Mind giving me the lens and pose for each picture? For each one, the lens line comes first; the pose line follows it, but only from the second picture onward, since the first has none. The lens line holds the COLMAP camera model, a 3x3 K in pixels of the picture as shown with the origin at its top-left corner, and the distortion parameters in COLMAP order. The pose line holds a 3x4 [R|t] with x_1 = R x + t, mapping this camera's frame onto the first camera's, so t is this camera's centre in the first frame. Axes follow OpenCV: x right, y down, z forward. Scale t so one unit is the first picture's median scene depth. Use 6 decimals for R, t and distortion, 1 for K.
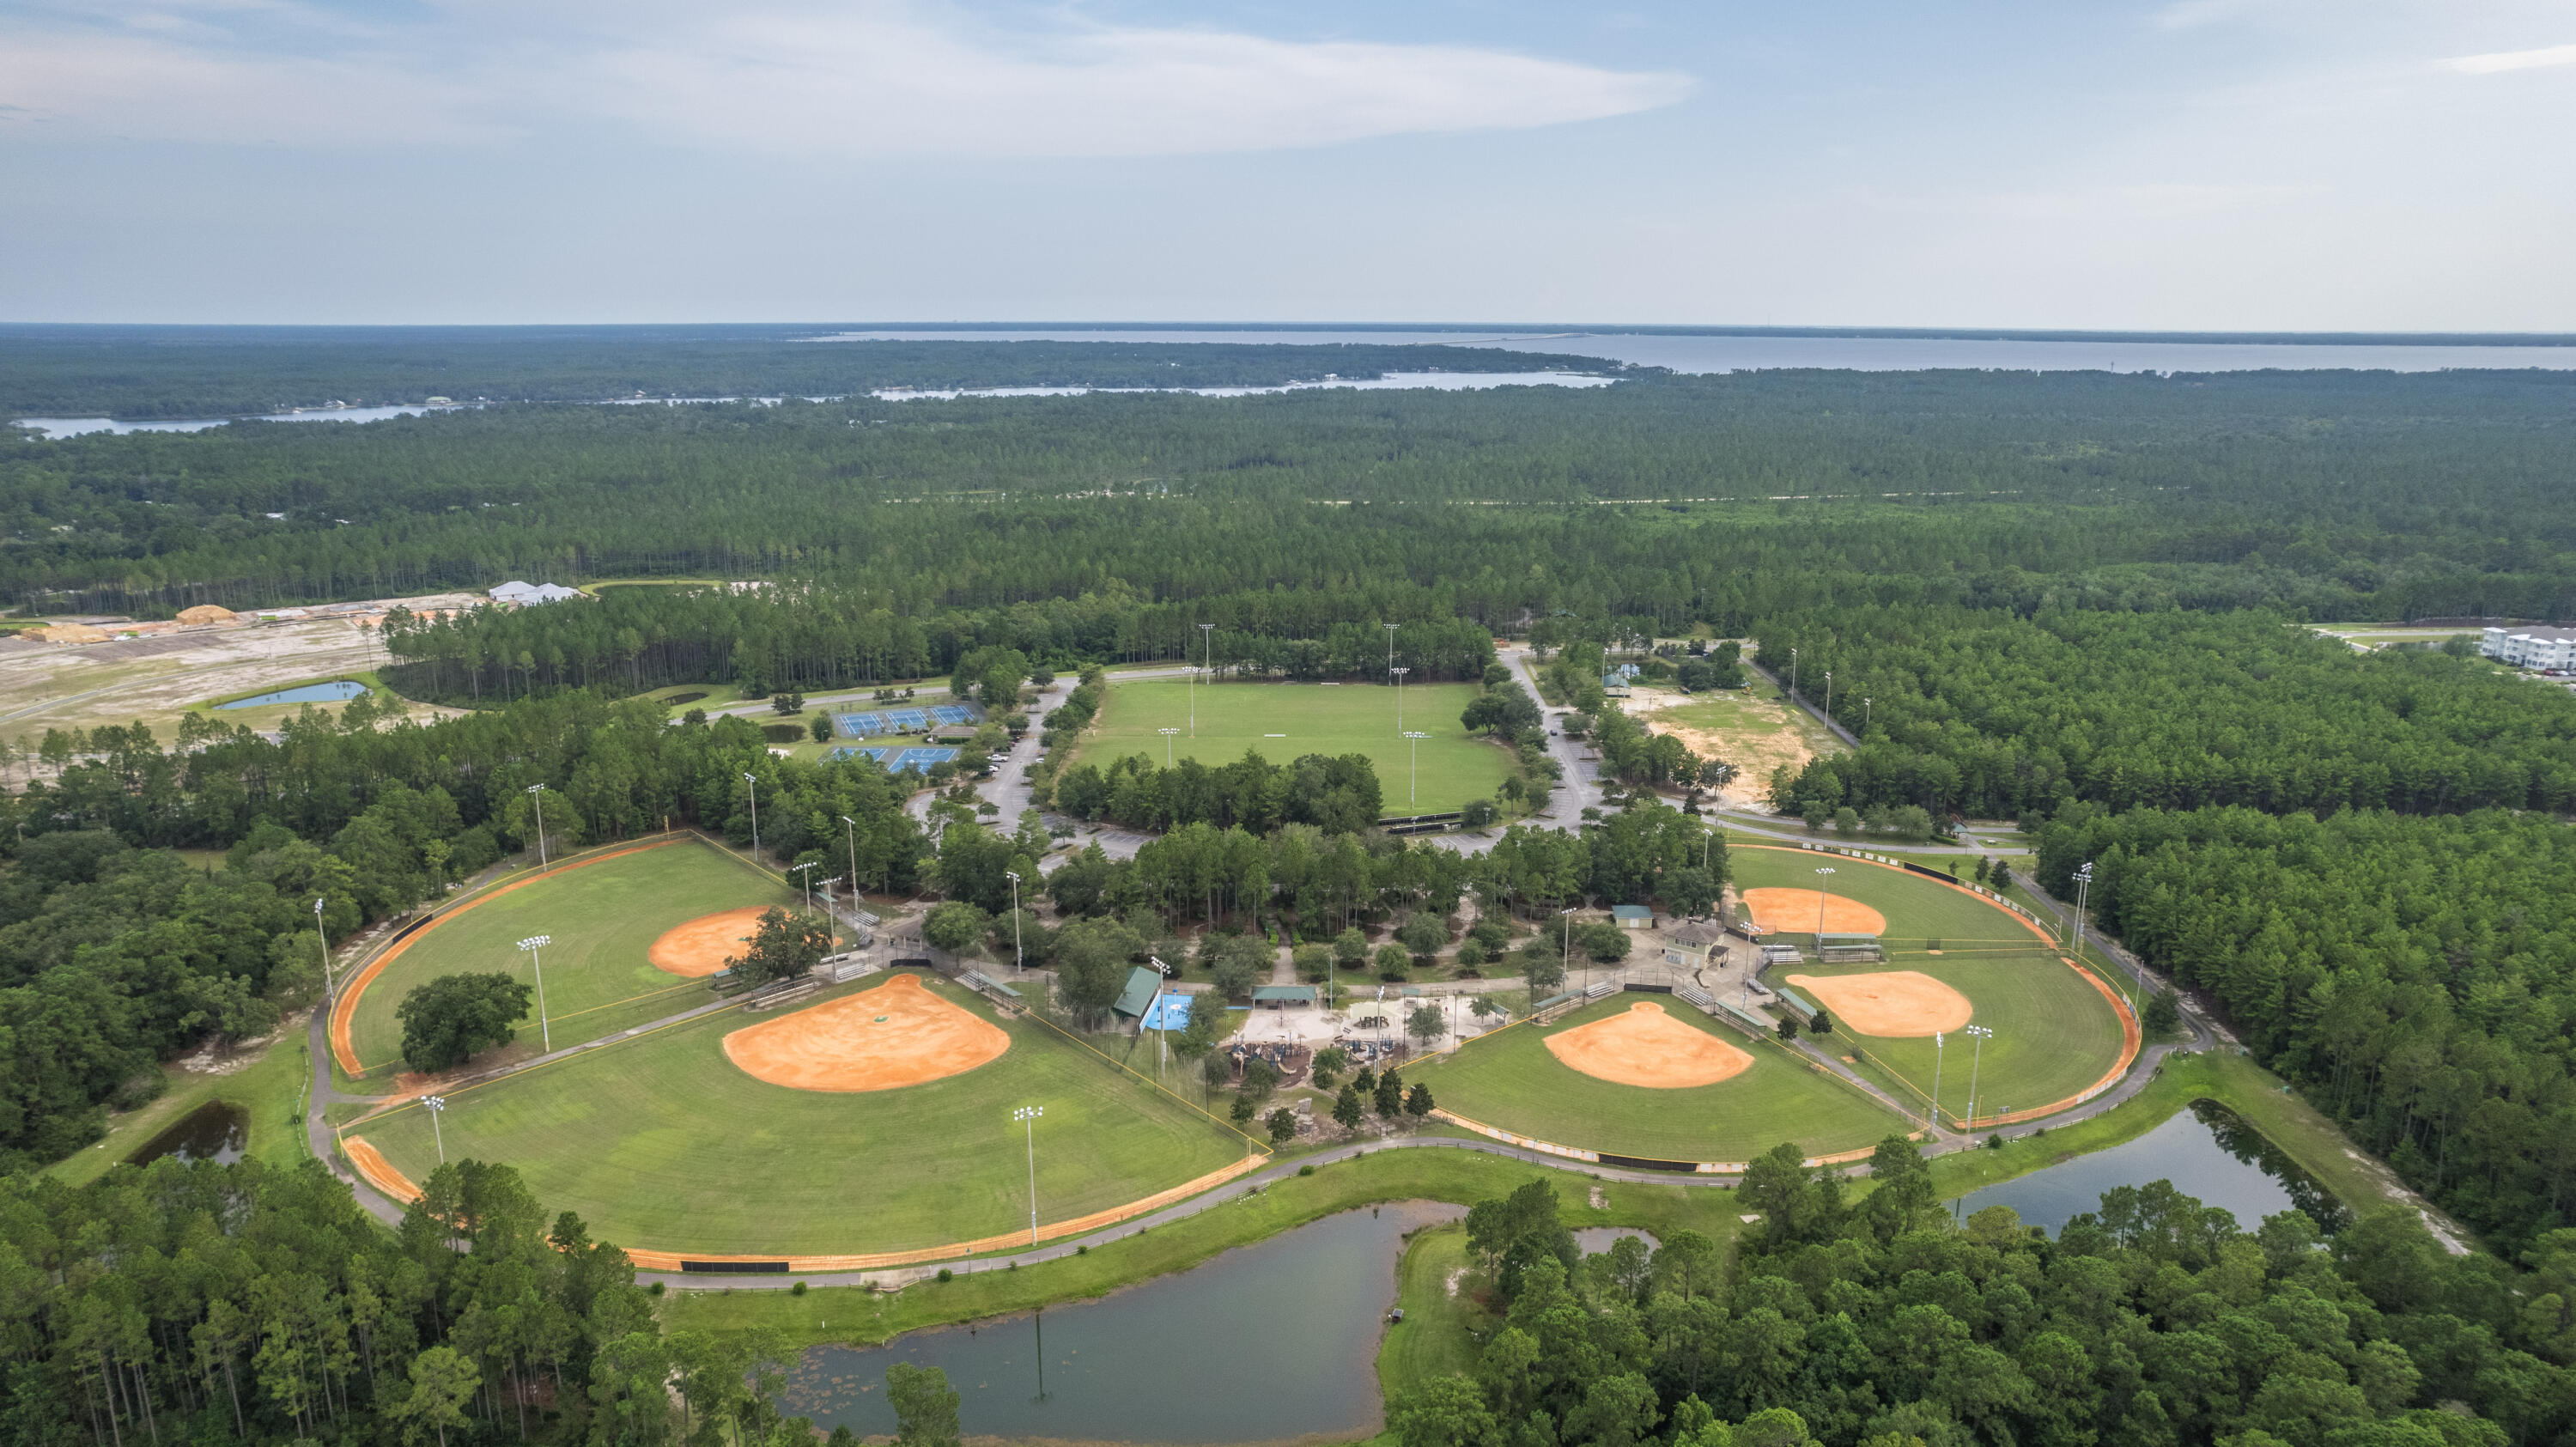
lens RADIAL K [[1649.1, 0, 1288.0], [0, 1649.1, 723.5], [0, 0, 1]] dist [-0.077058, 0.086620]
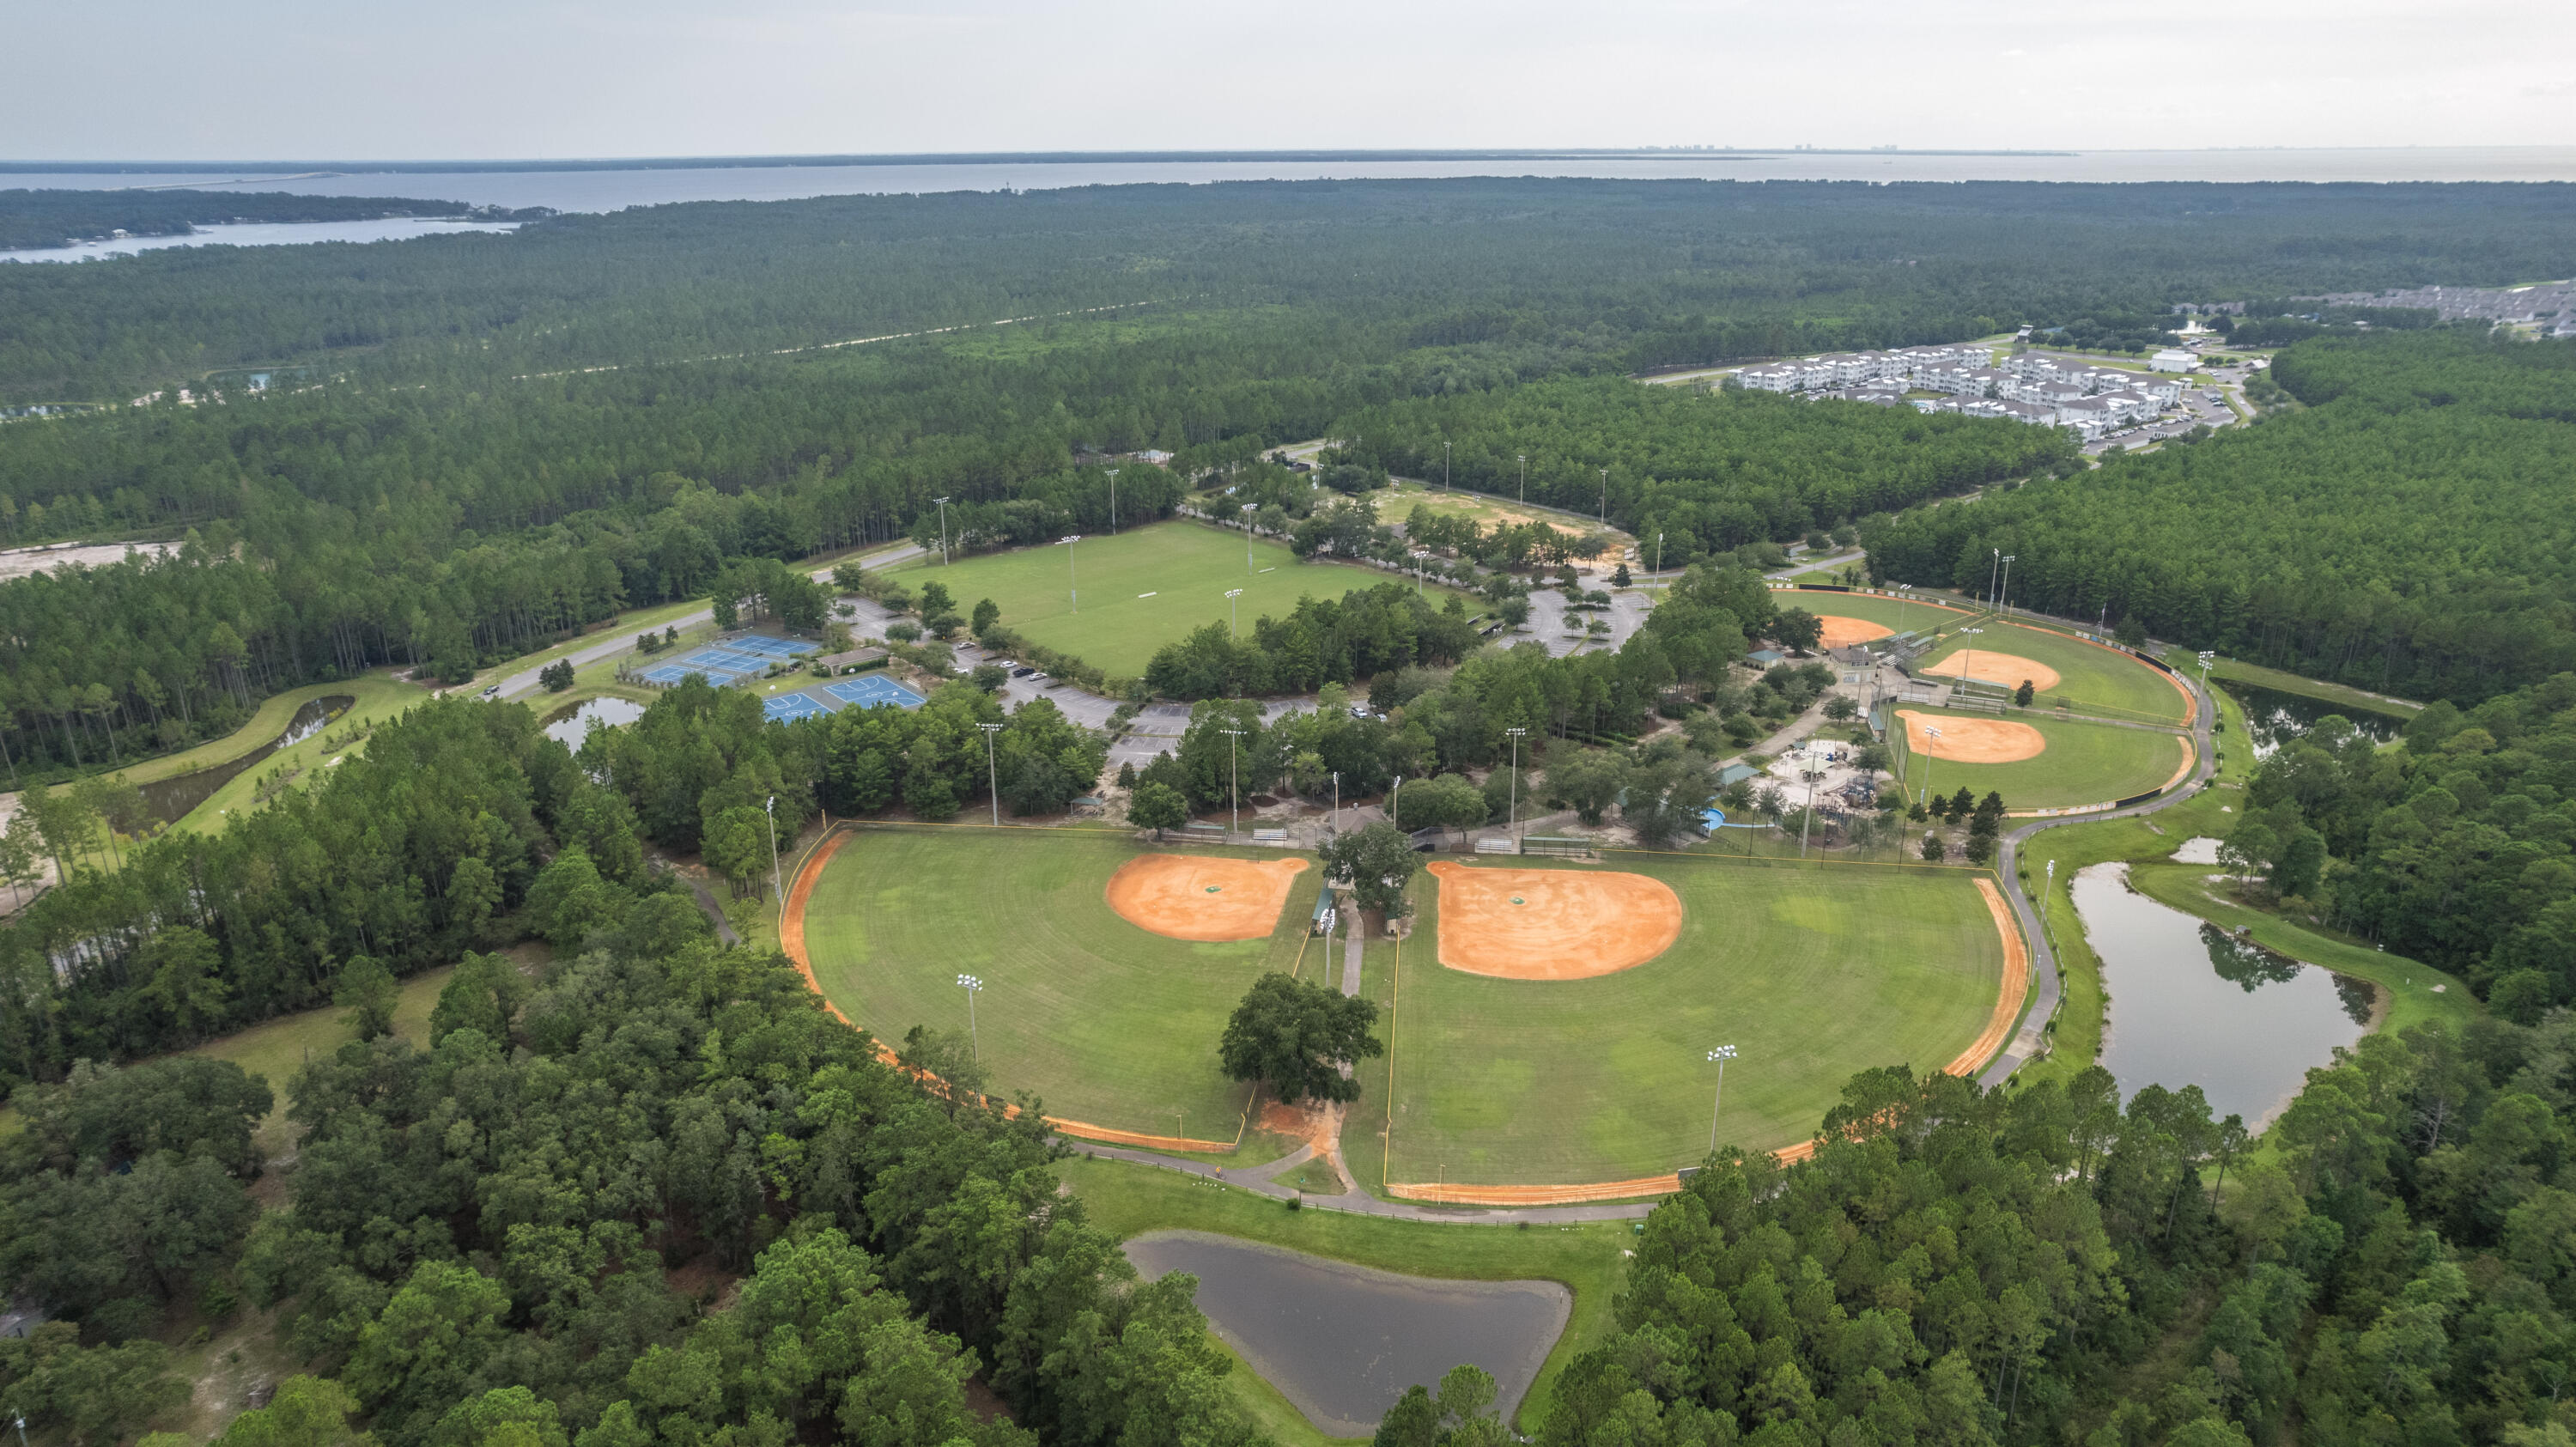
lens RADIAL K [[1649.1, 0, 1288.0], [0, 1649.1, 723.5], [0, 0, 1]] dist [-0.077058, 0.086620]
pose [[0.764977, -0.223917, 0.603880, -0.232713], [0.164258, 0.974441, 0.153243, -0.022653], [-0.622759, -0.018035, 0.782205, 0.084810]]
